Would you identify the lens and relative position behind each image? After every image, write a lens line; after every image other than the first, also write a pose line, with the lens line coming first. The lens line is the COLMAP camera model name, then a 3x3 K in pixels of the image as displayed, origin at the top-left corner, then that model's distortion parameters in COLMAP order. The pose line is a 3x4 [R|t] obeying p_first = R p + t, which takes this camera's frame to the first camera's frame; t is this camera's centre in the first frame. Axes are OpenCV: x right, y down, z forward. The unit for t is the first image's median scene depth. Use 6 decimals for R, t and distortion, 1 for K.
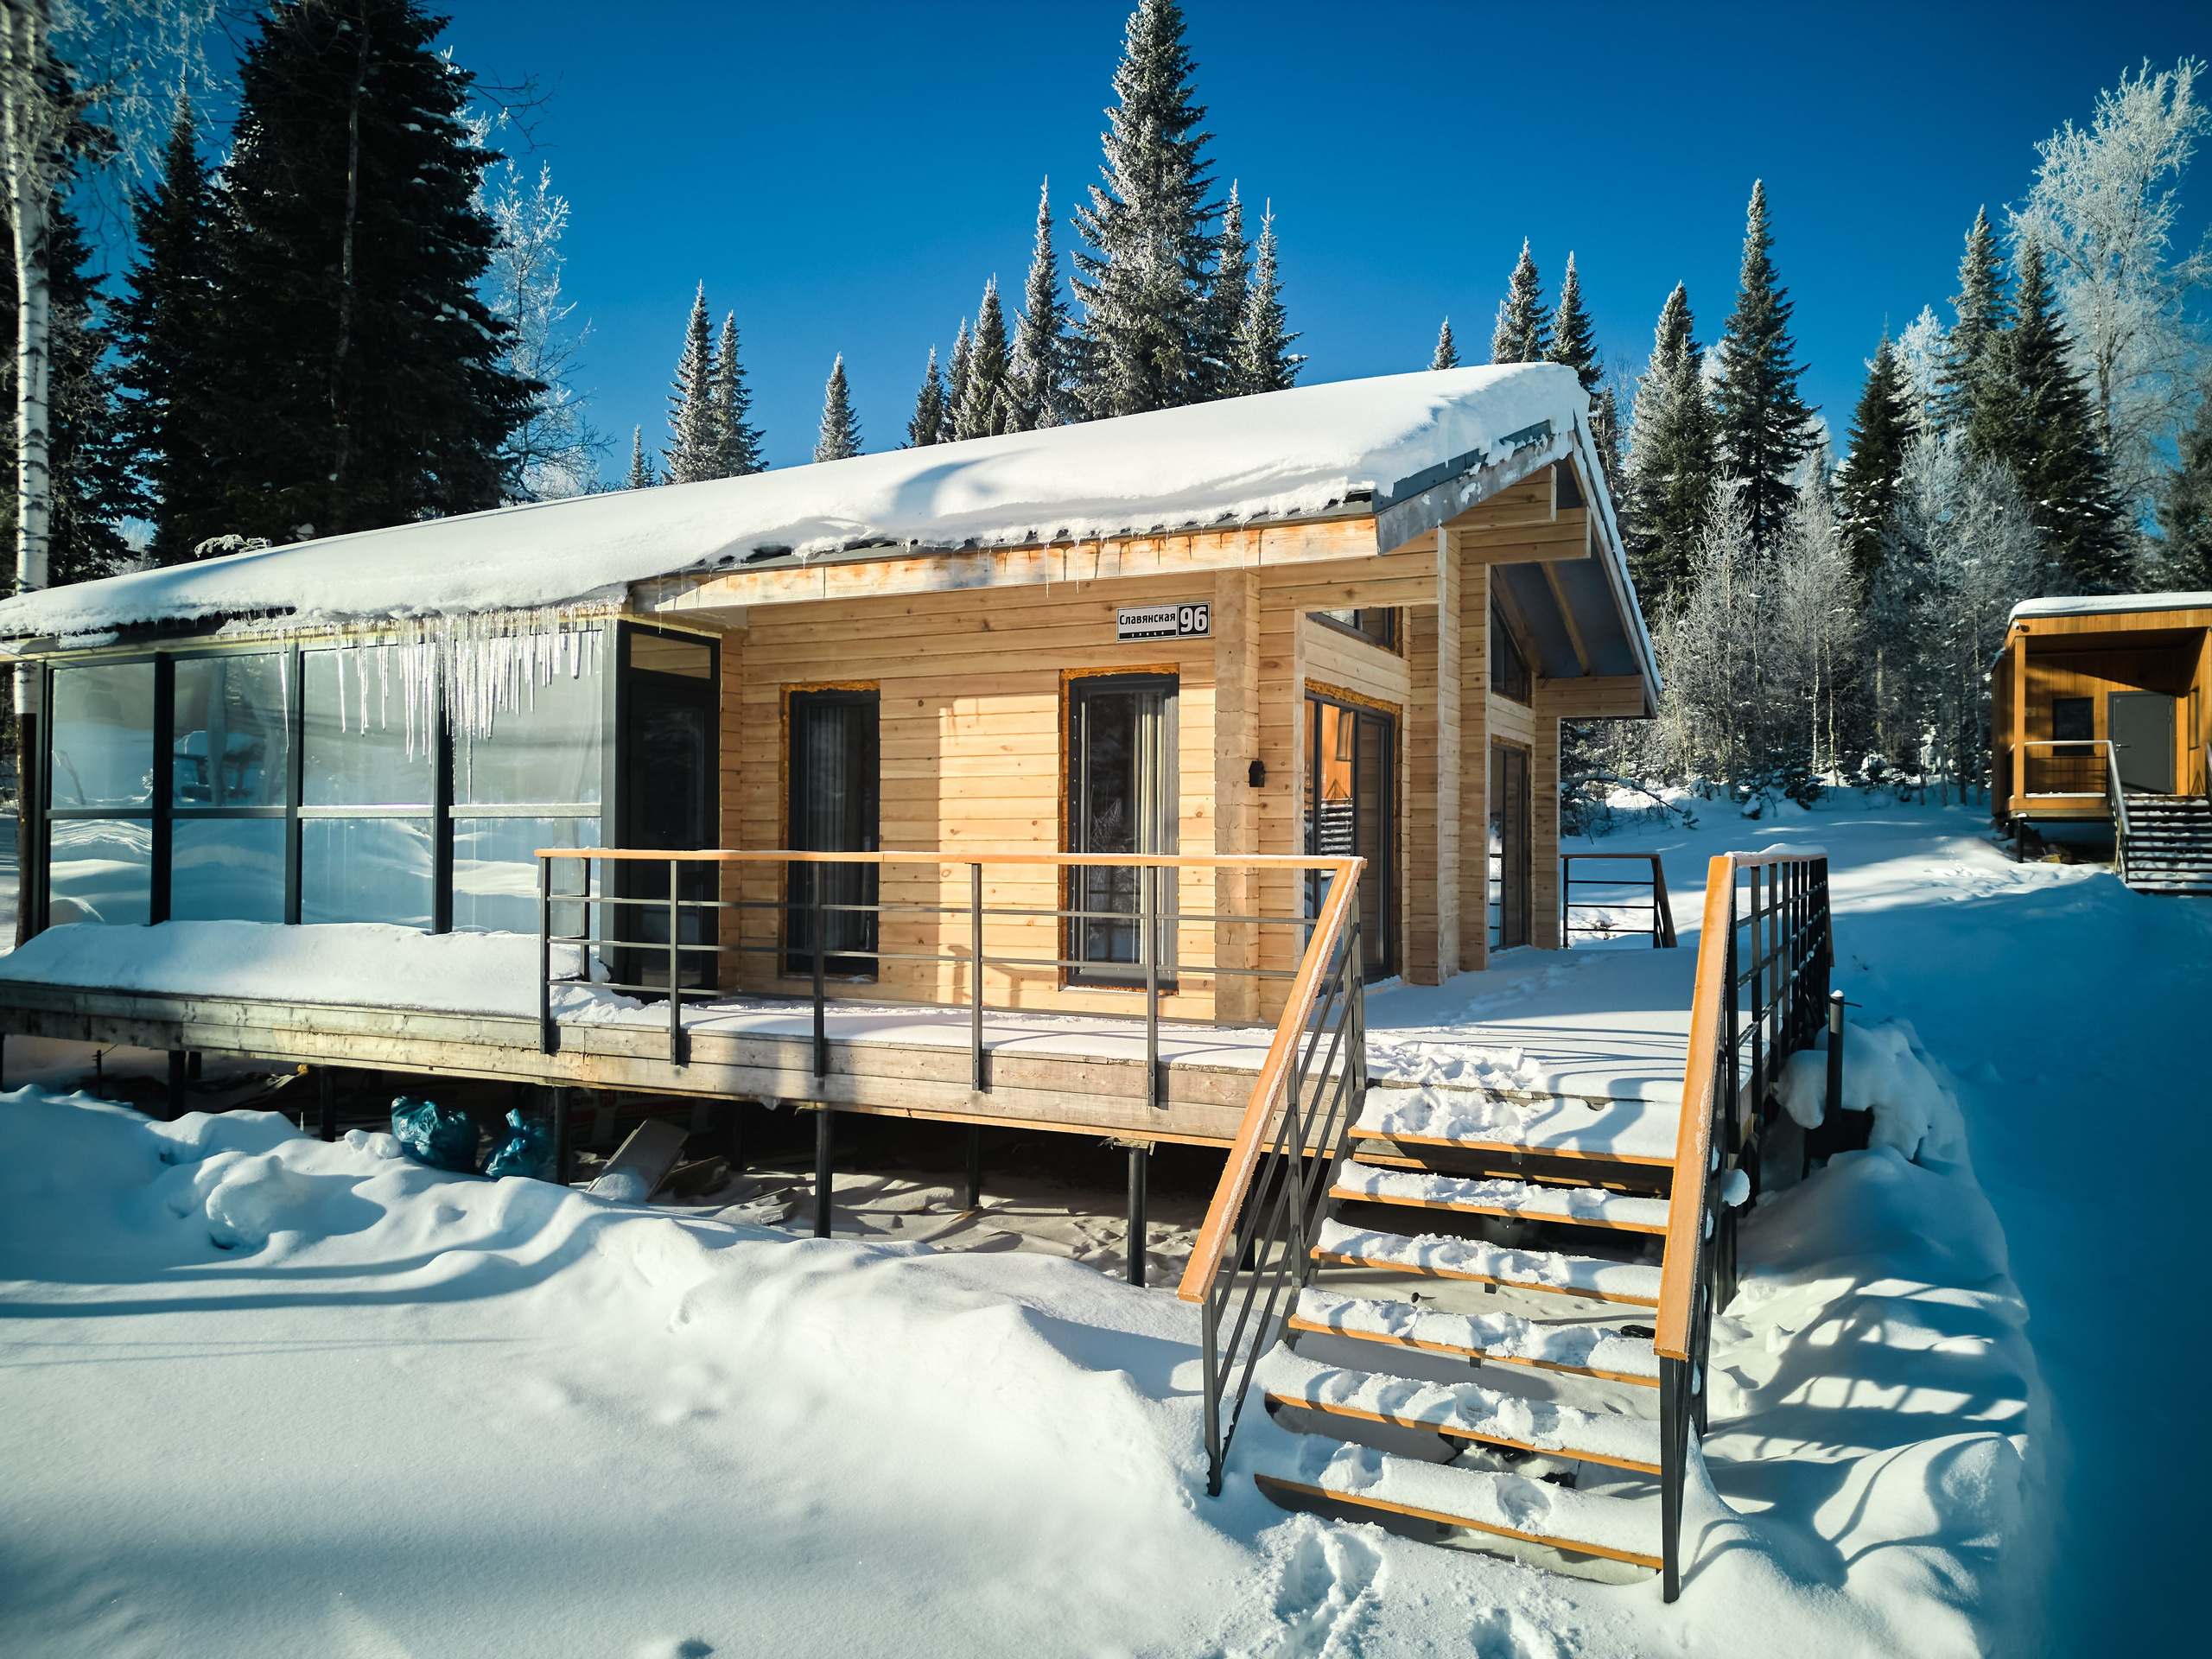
lens RADIAL K [[1540.0, 0, 1107.4], [0, 1540.0, 820.9], [0, 0, 1]] dist [0.082266, -0.075952]
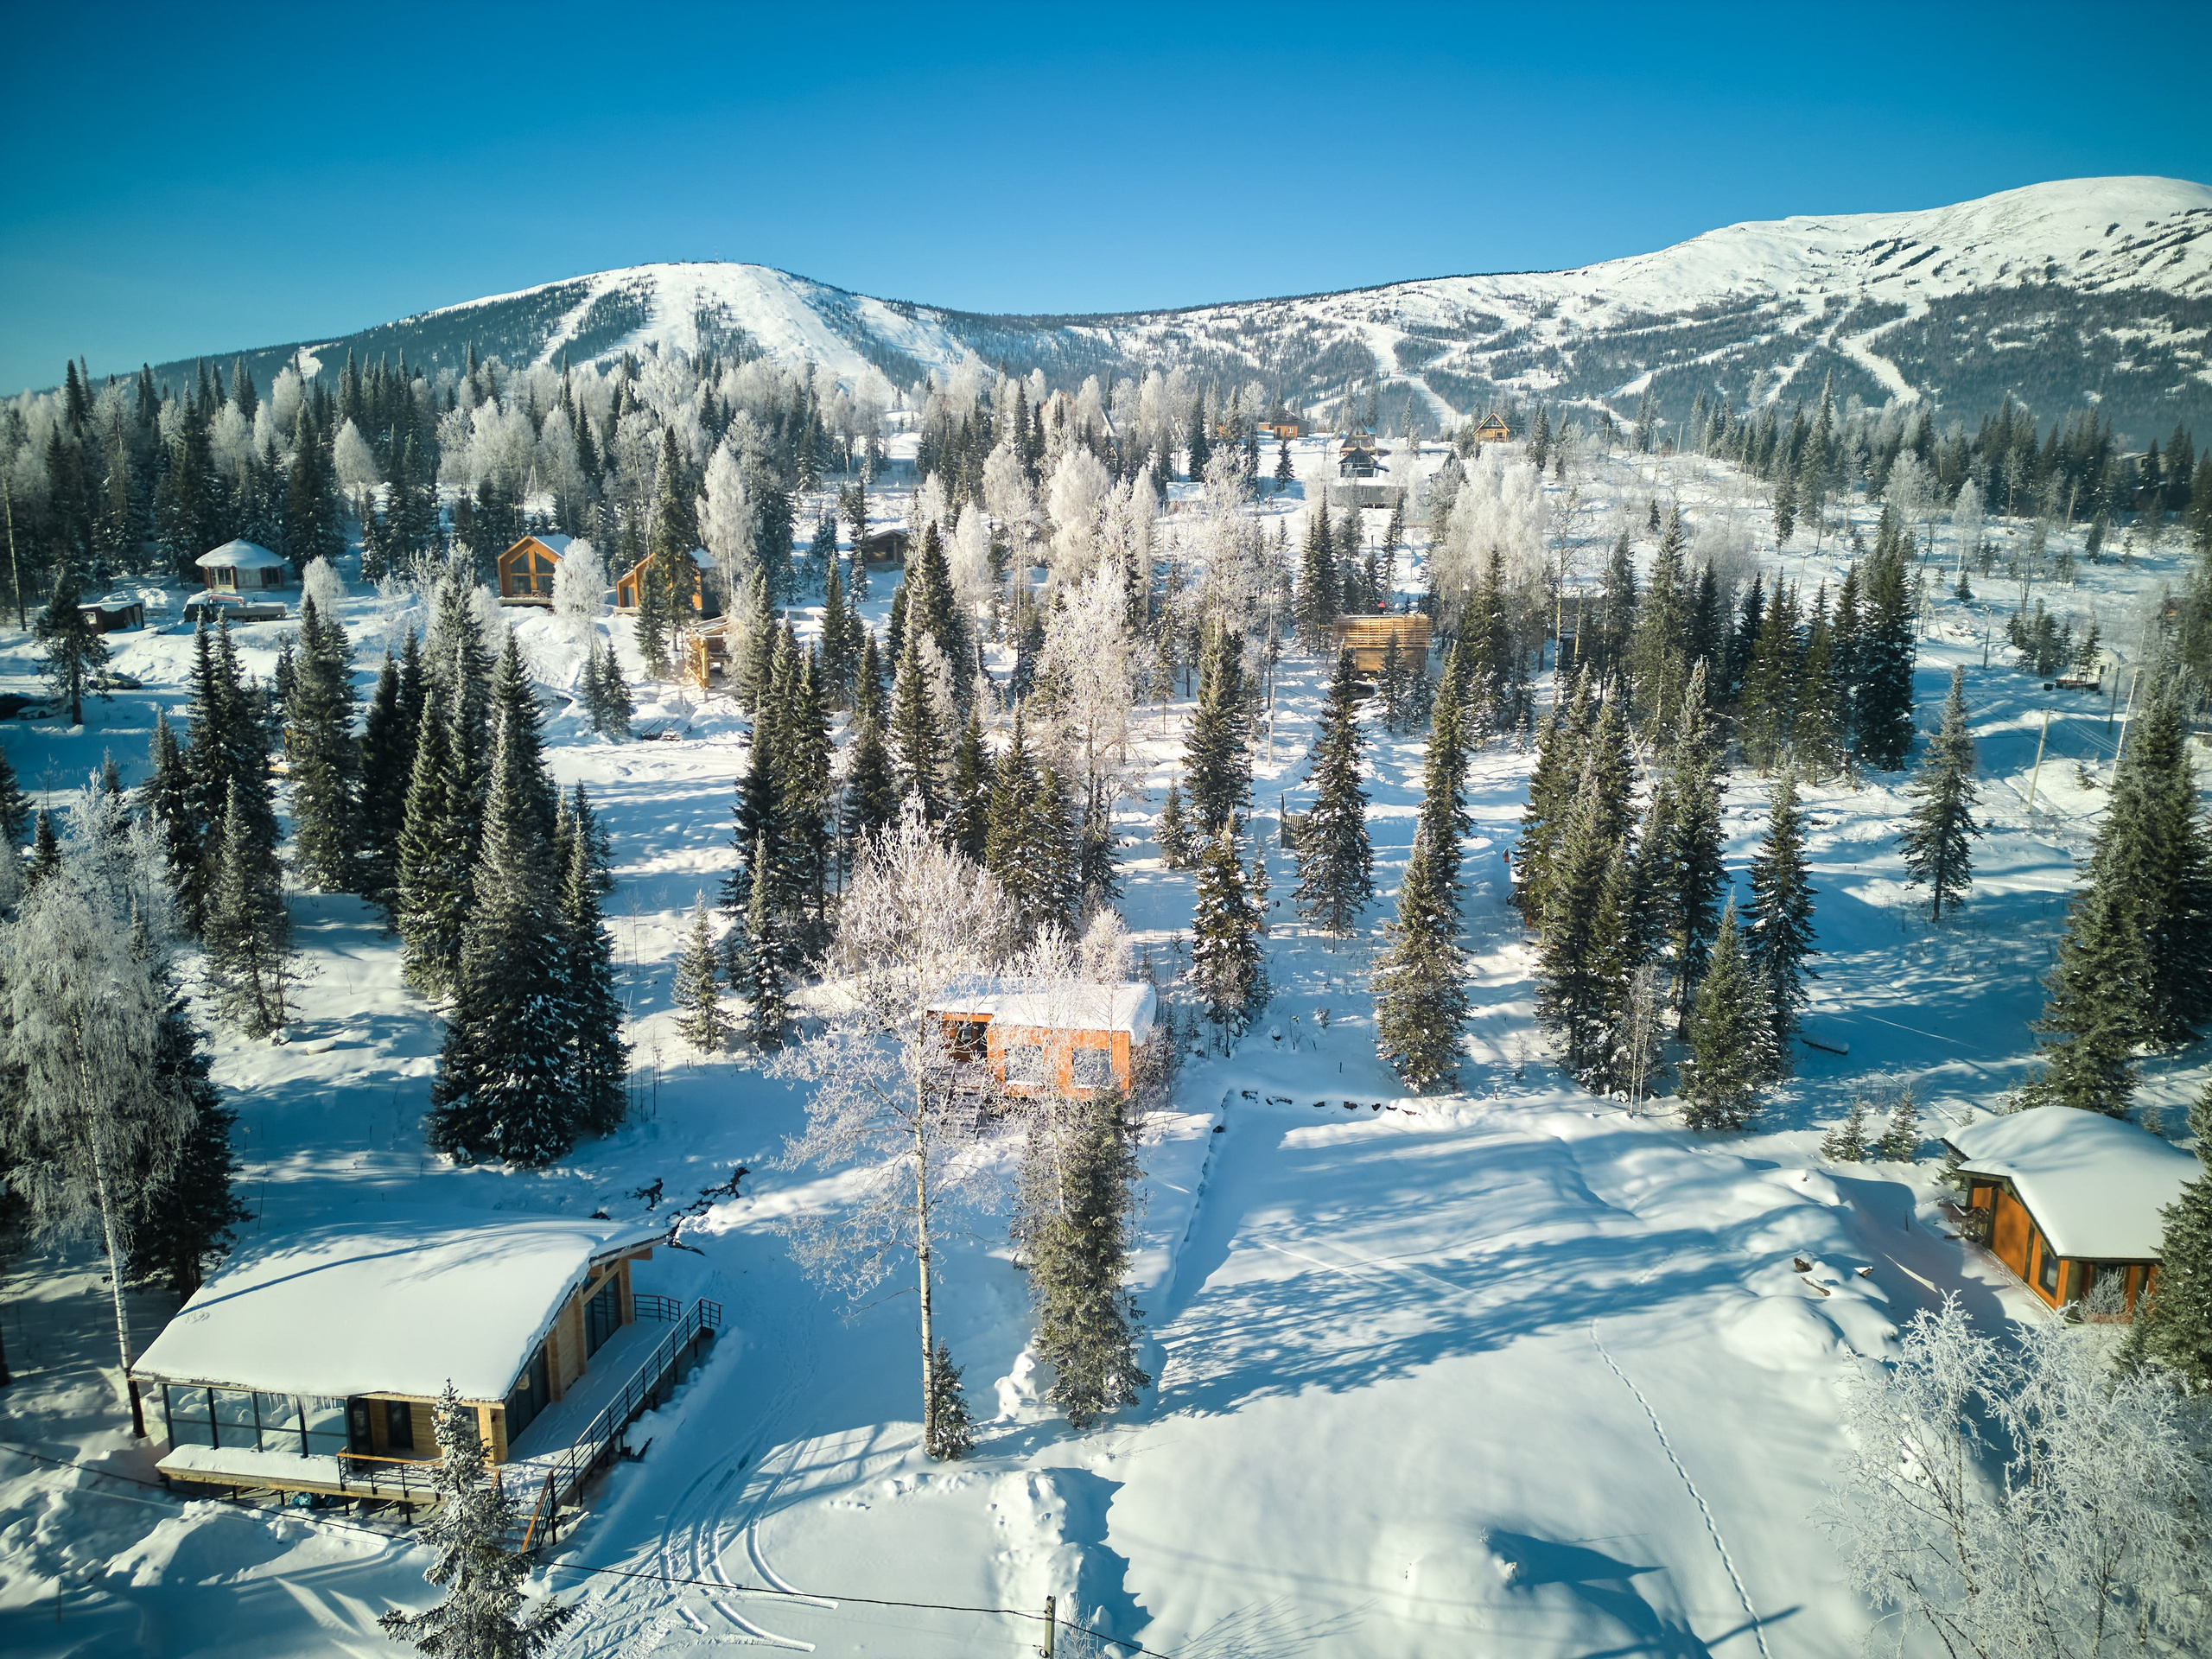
lens RADIAL K [[1537.4, 0, 1107.2], [0, 1537.4, 821.2], [0, 0, 1]] dist [0.089094, -0.085234]
pose [[0.955422, -0.065769, 0.287824, 0.678233], [0.004258, 0.977841, 0.209308, -3.054708], [-0.295212, -0.198752, 0.934531, -4.067390]]
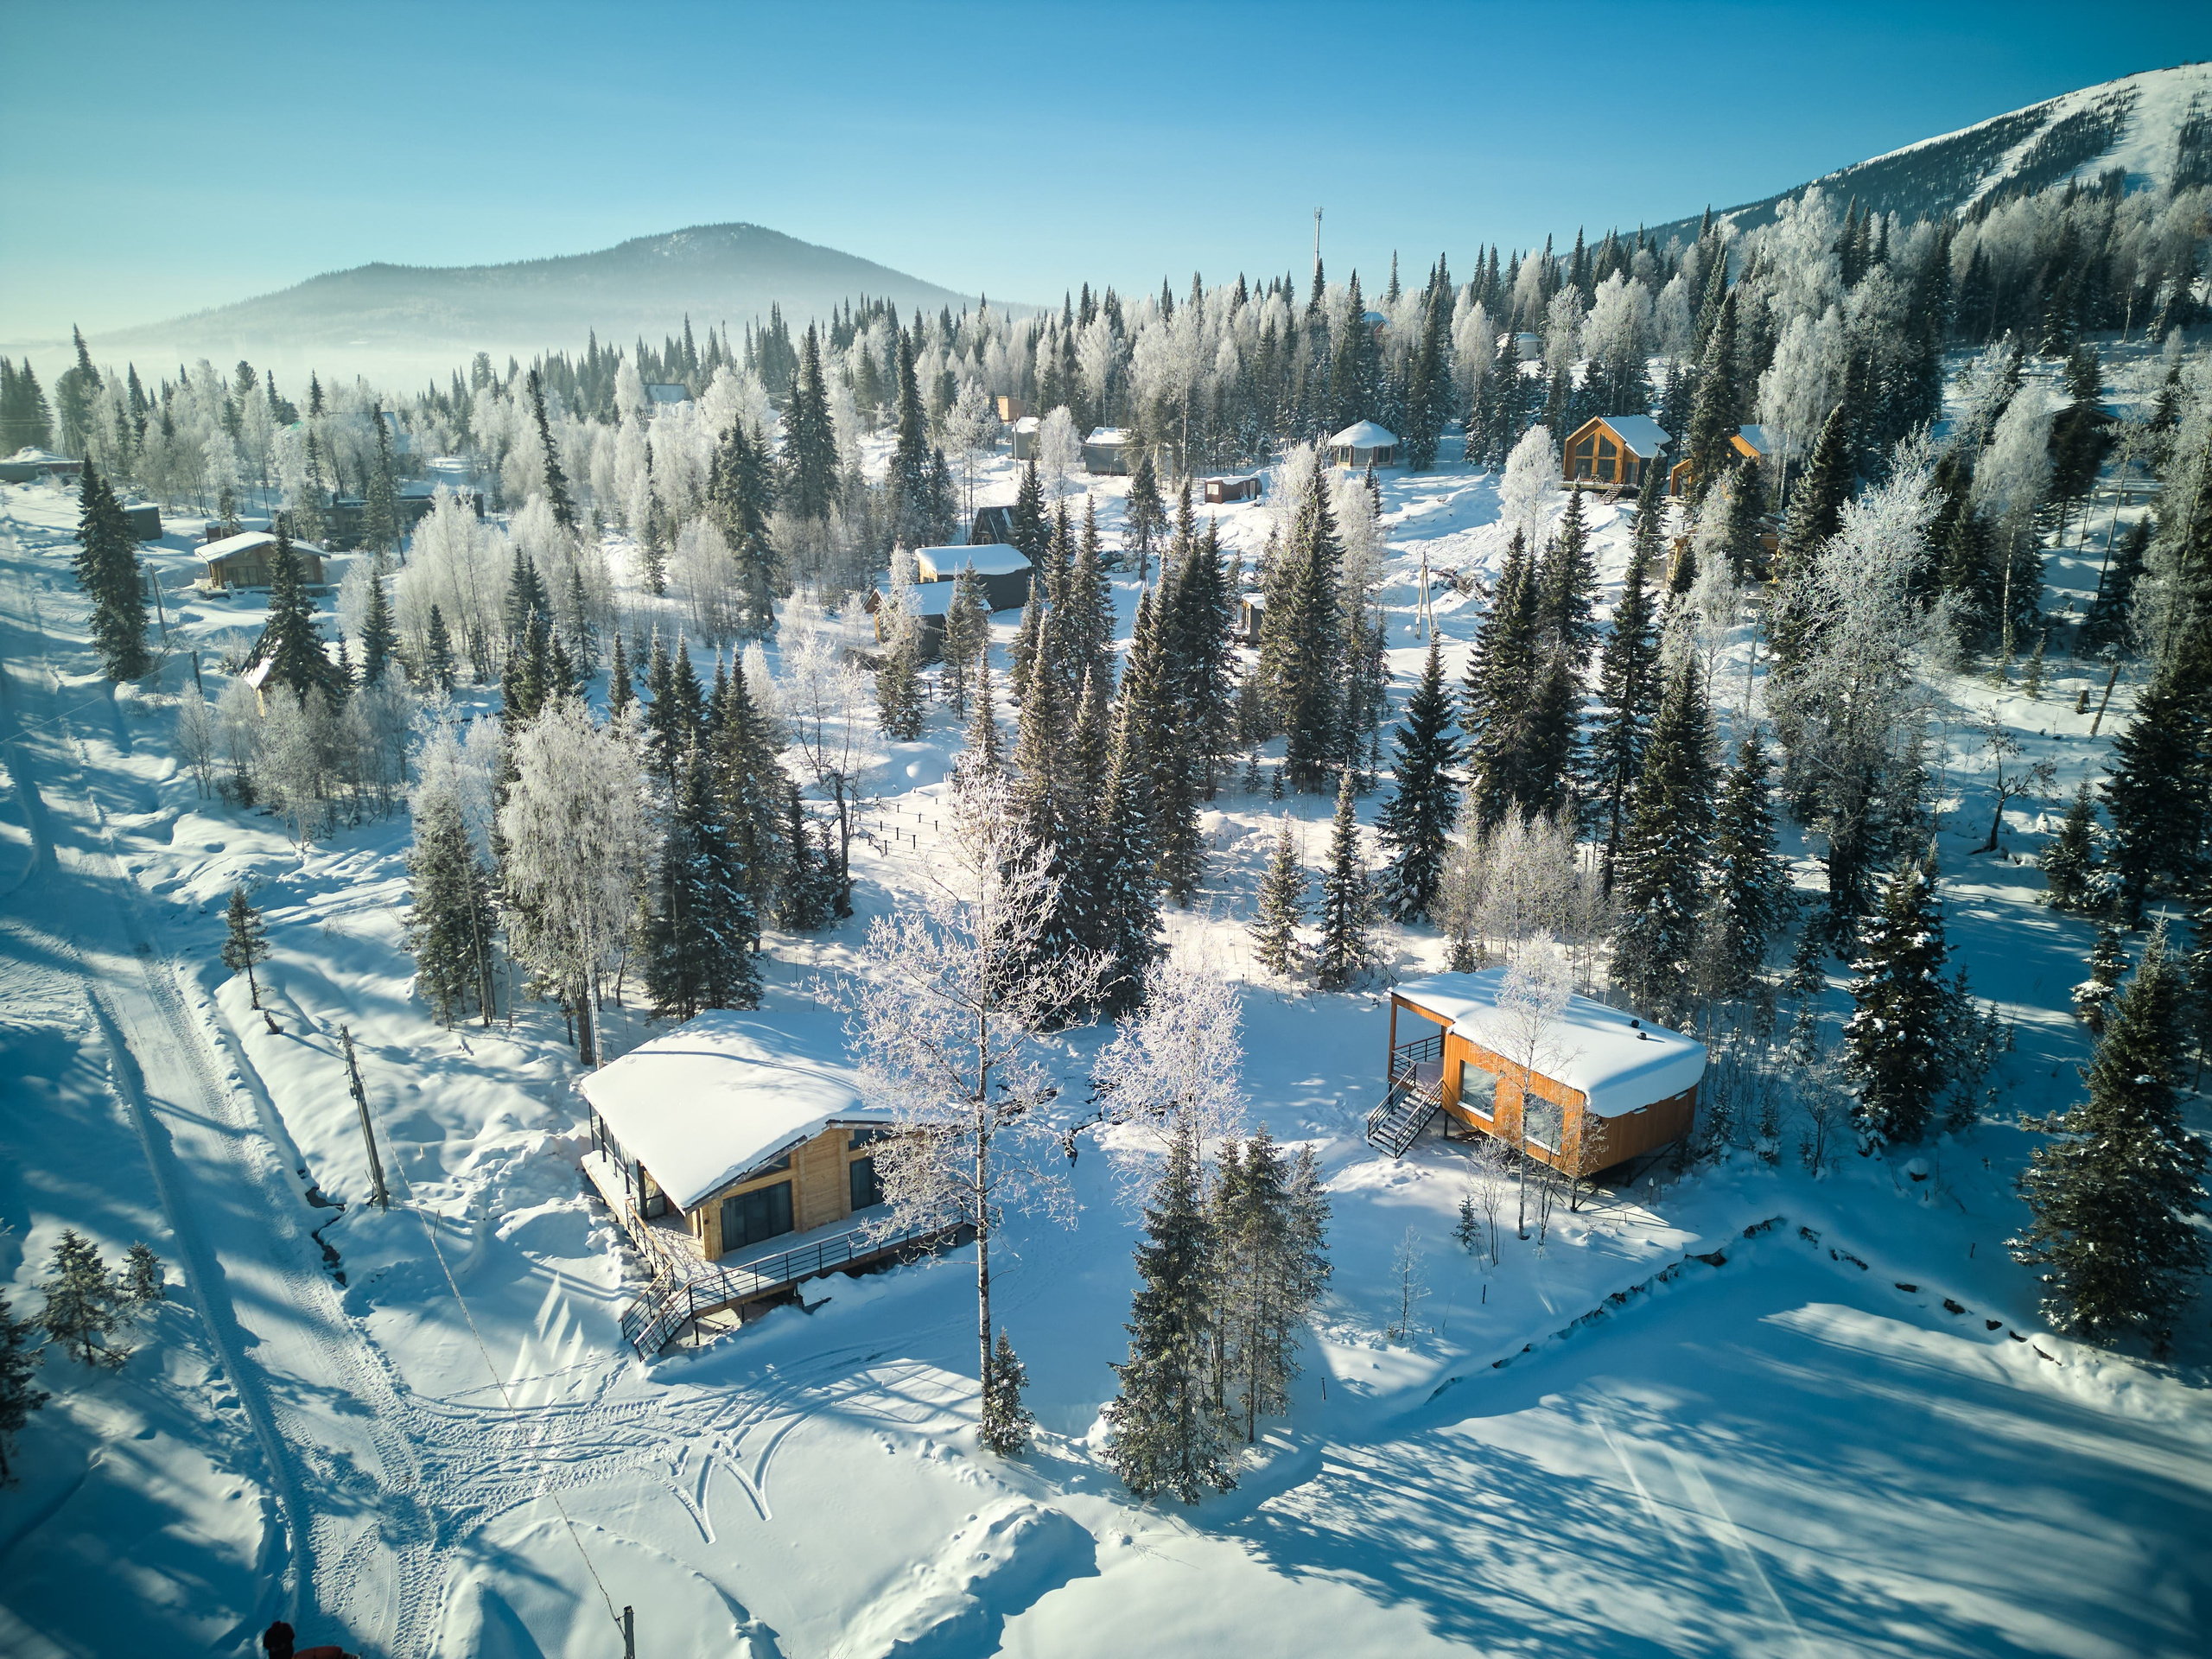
lens RADIAL K [[1532.5, 0, 1109.2], [0, 1532.5, 837.7], [0, 0, 1]] dist [0.064854, -0.039269]
pose [[0.868030, 0.130693, -0.479002, 4.093855], [0.015556, 0.957103, 0.289330, -3.139280], [0.496267, -0.258598, 0.828761, -2.763364]]
